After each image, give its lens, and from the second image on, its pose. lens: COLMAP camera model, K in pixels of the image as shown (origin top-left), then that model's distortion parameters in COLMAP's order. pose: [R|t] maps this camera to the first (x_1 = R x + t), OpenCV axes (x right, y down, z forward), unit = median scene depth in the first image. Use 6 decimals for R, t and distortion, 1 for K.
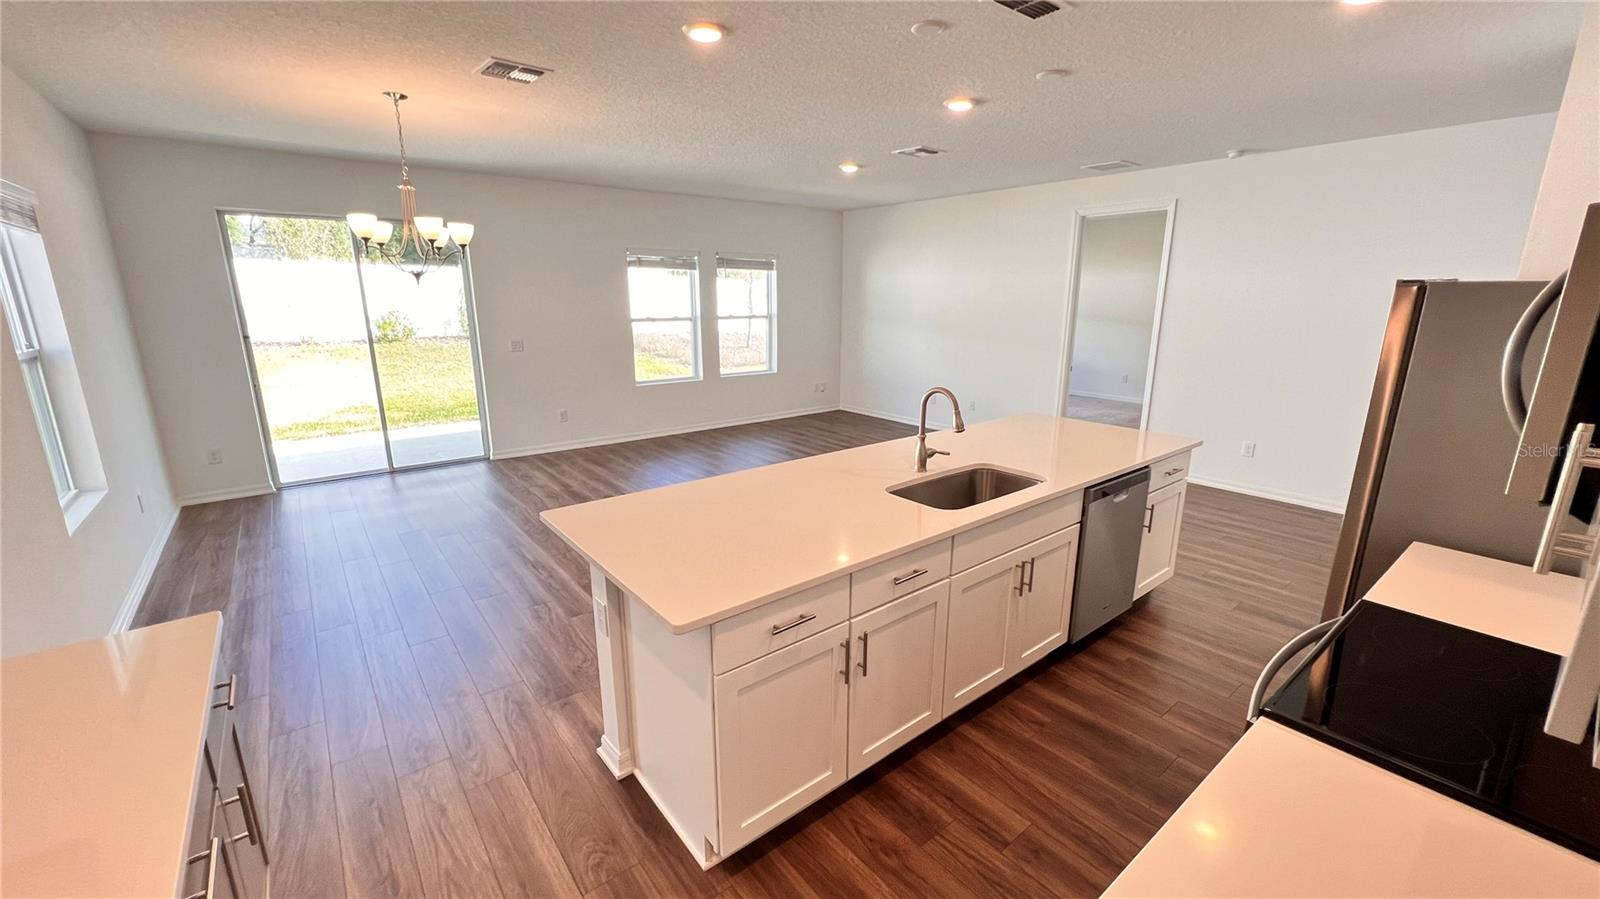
lens RADIAL K [[638.3, 0, 799.6], [0, 638.3, 449.9], [0, 0, 1]] dist [0.002259, -0.000418]
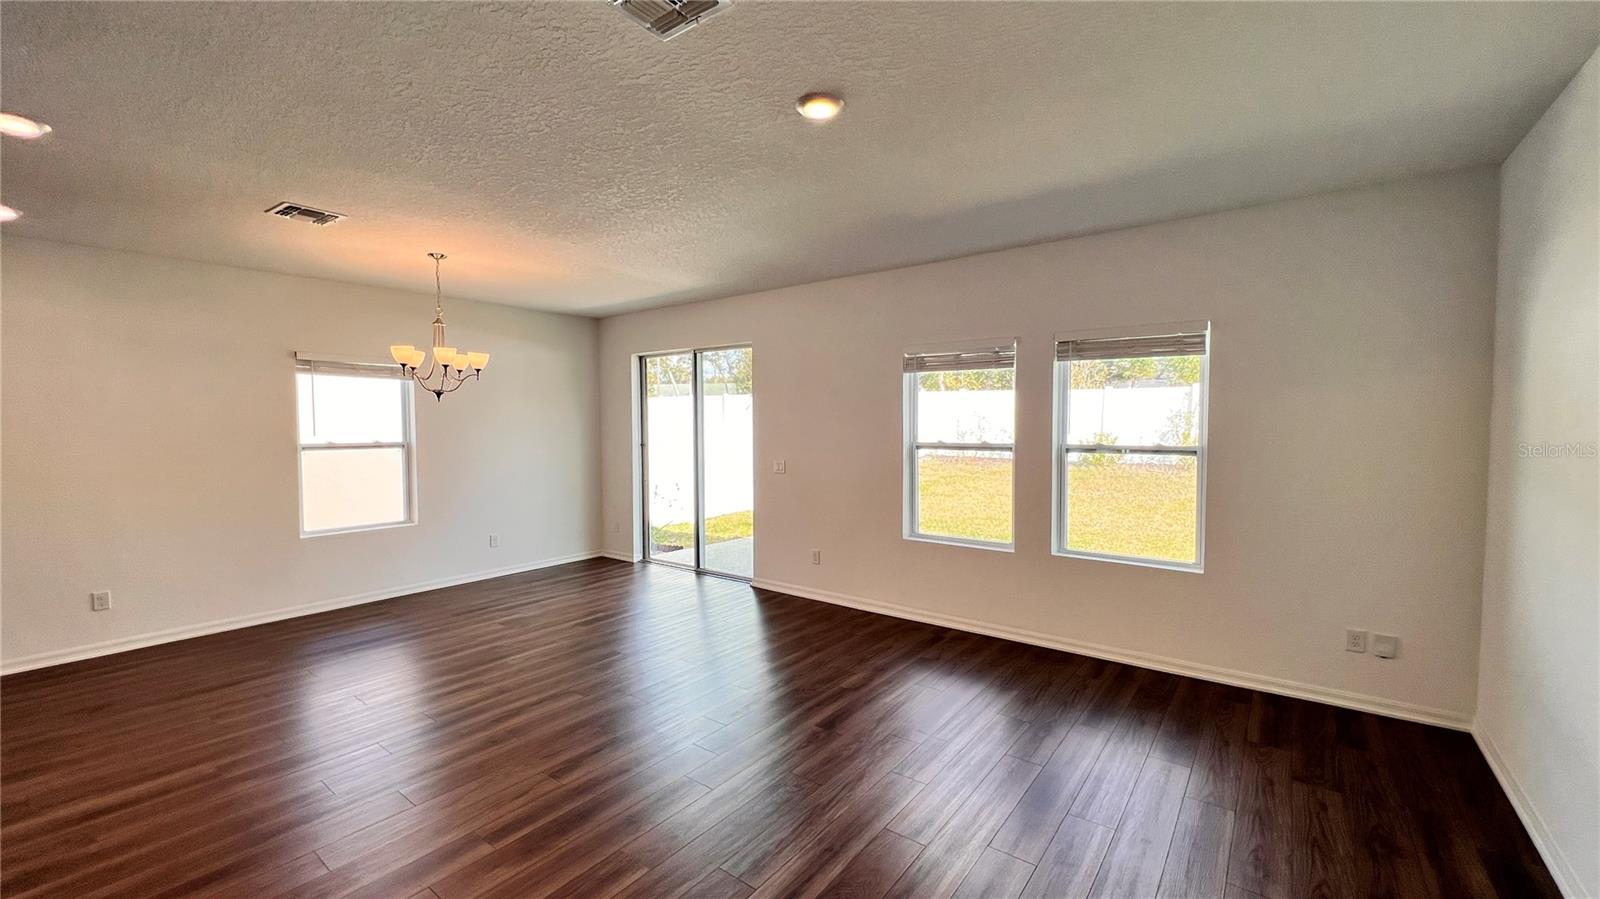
lens RADIAL K [[638.3, 0, 802.7], [0, 638.3, 450.8], [0, 0, 1]] dist [0.002259, -0.000418]
pose [[0.243305, 0.040442, -0.969106, 0.390961], [-0.226792, 0.973807, -0.016301, -0.161245], [0.943063, 0.223752, 0.246104, 0.728608]]
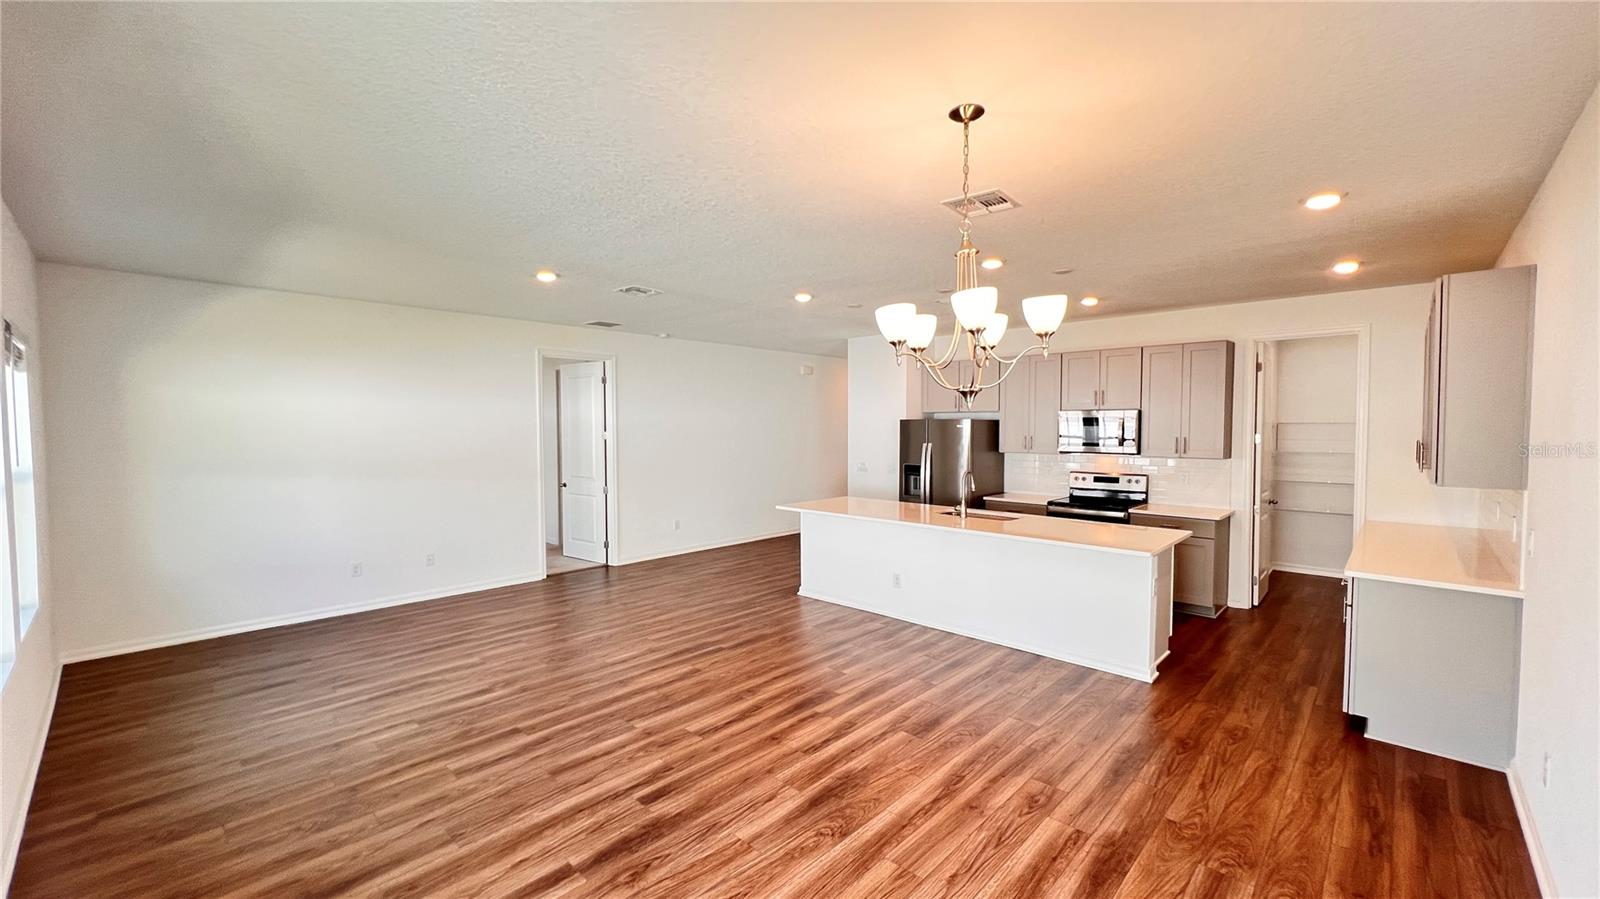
lens RADIAL K [[638.3, 0, 801.3], [0, 638.3, 451.3], [0, 0, 1]] dist [0.002259, -0.000418]
pose [[-0.141286, -0.041719, 0.989089, -0.619829], [0.237170, 0.968589, 0.074733, -0.160493], [-0.961139, 0.245141, -0.126954, 0.657454]]
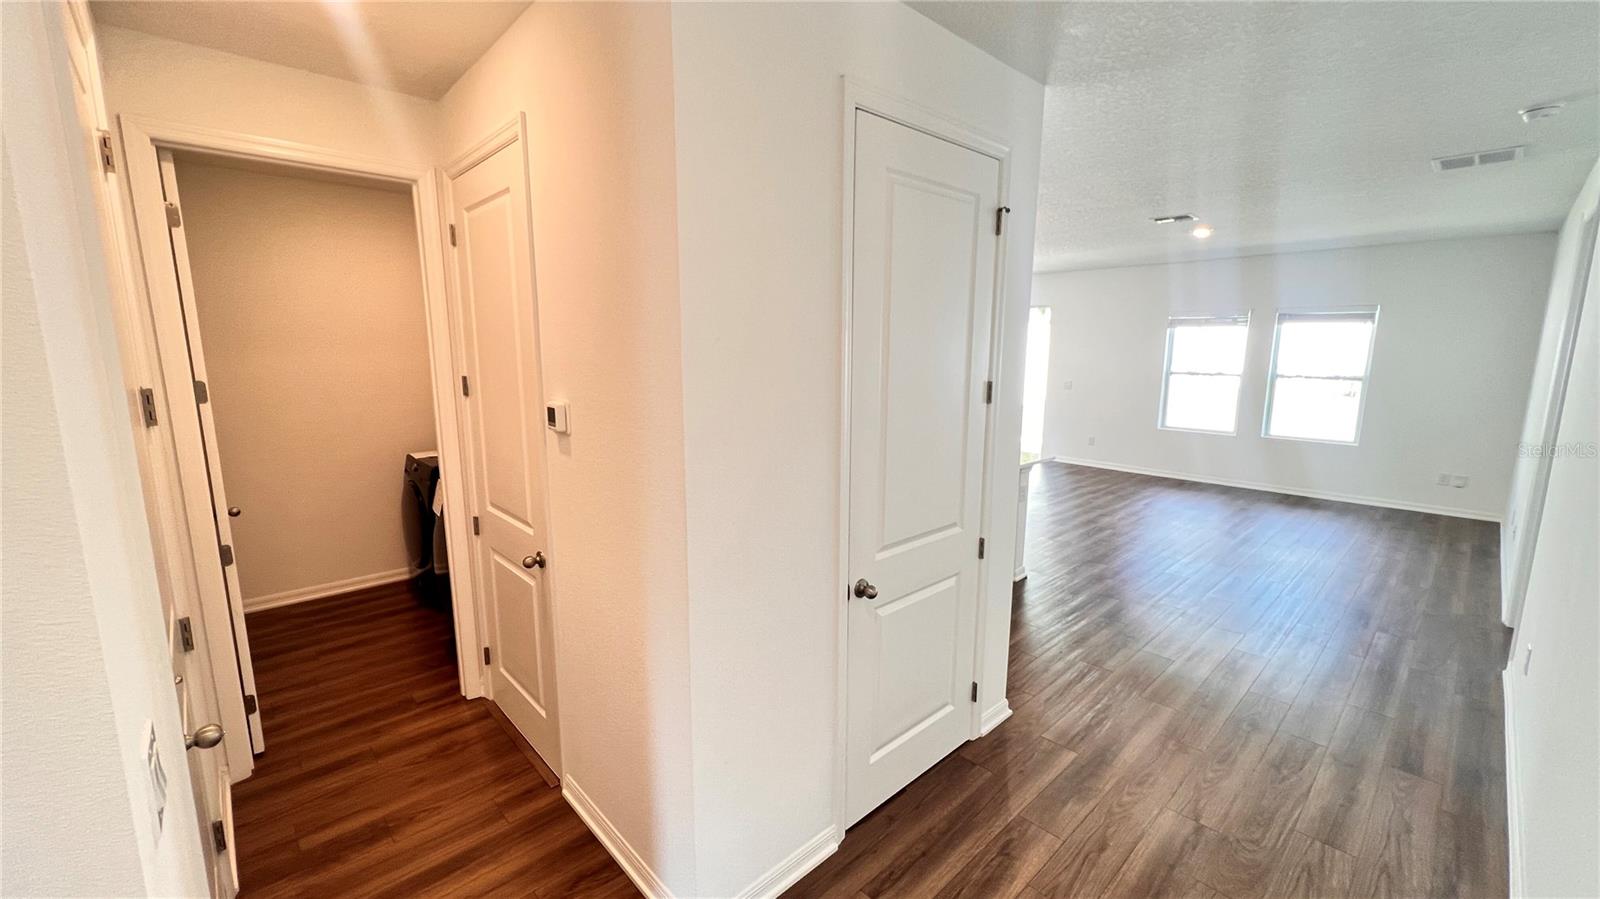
lens RADIAL K [[638.3, 0, 803.7], [0, 638.3, 453.1], [0, 0, 1]] dist [0.002259, -0.000418]
pose [[0.080718, 0.163272, -0.983274, 0.854198], [-0.244380, 0.959624, 0.139283, -0.063841], [0.966314, 0.229050, 0.117360, 0.267408]]
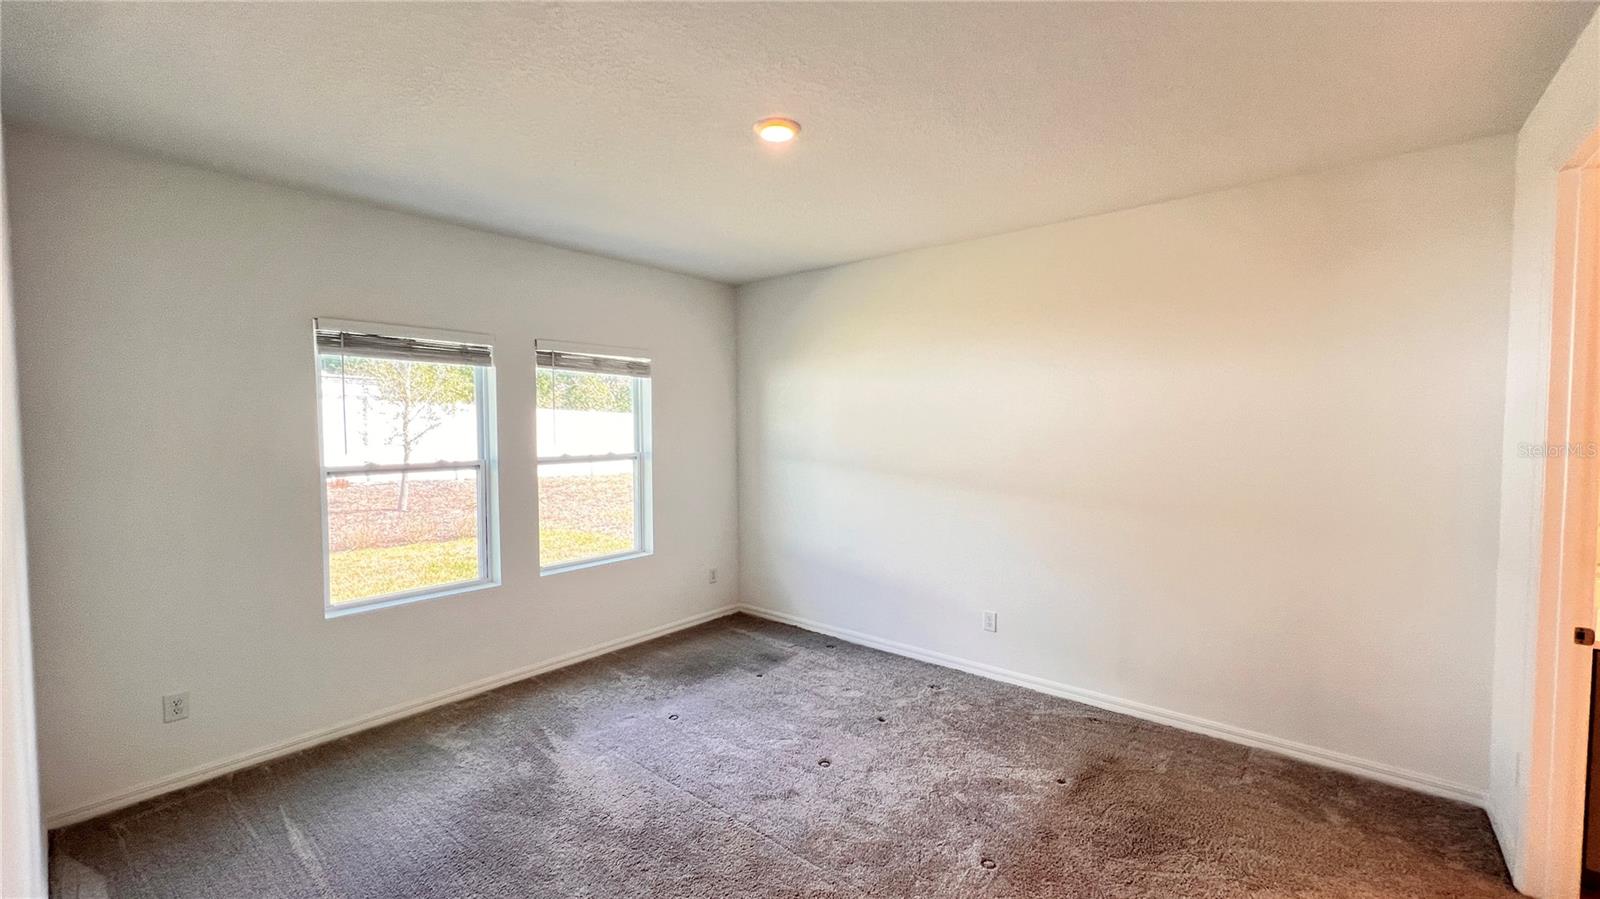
lens RADIAL K [[638.3, 0, 805.6], [0, 638.3, 442.3], [0, 0, 1]] dist [0.002259, -0.000418]
pose [[0.978865, -0.013627, 0.204053, -0.021785], [0.056790, 0.976647, -0.207208, -0.113346], [-0.196464, 0.214417, 0.956780, 0.508098]]
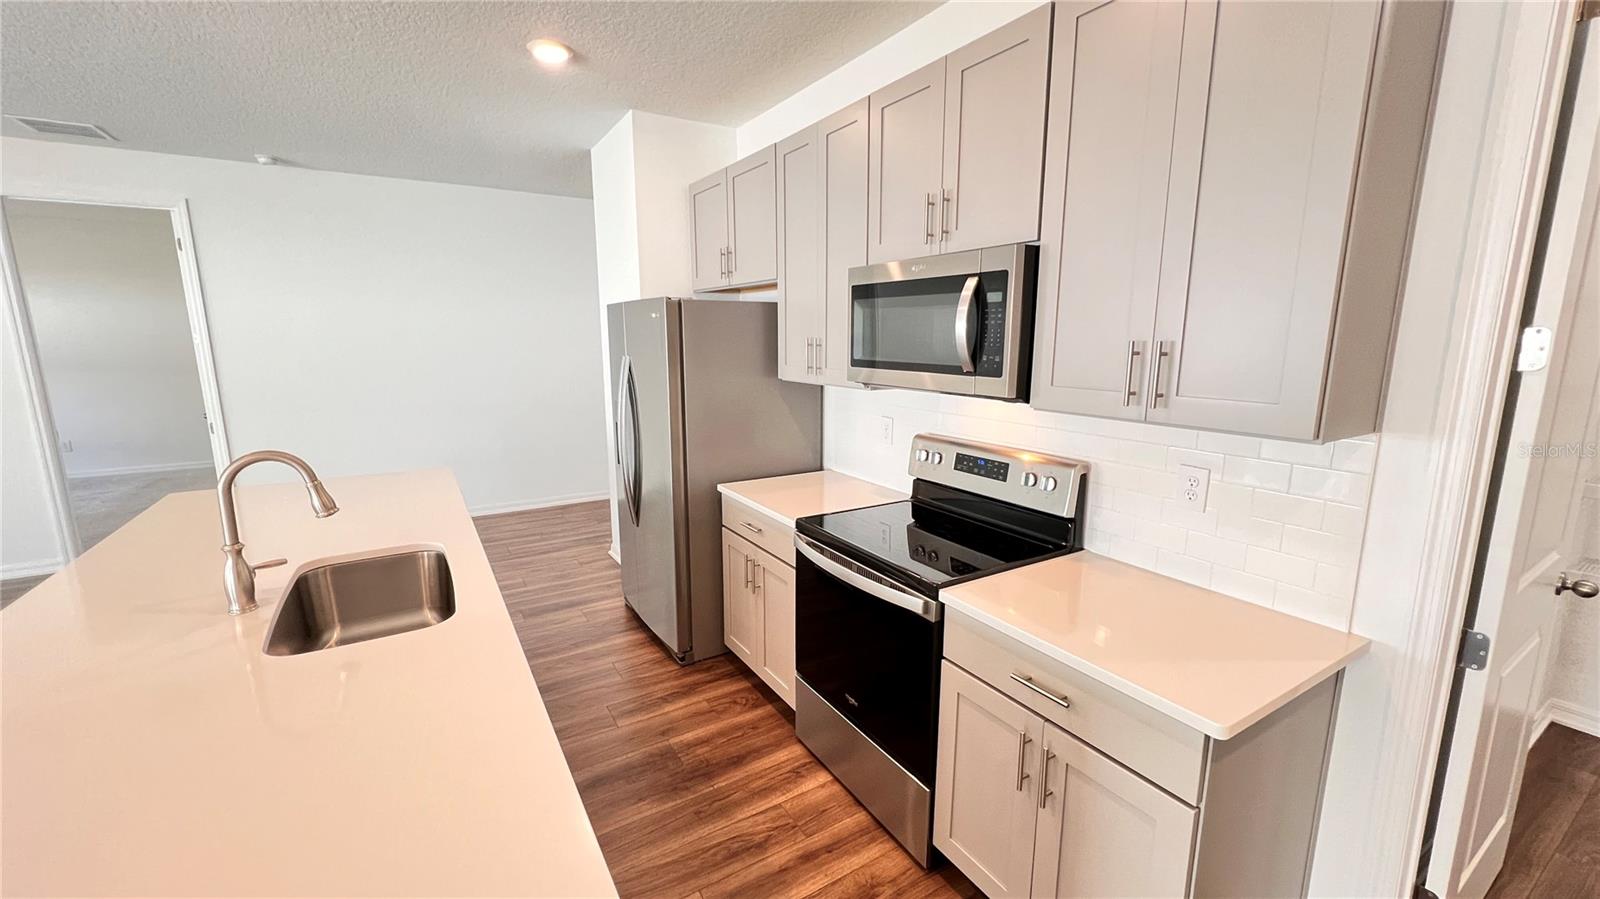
lens RADIAL K [[638.3, 0, 801.1], [0, 638.3, 452.1], [0, 0, 1]] dist [0.002259, -0.000418]
pose [[0.120775, -0.179523, 0.976312, -0.105565], [0.237599, 0.960152, 0.147159, -0.025768], [-0.963826, 0.214197, 0.158617, 0.171152]]
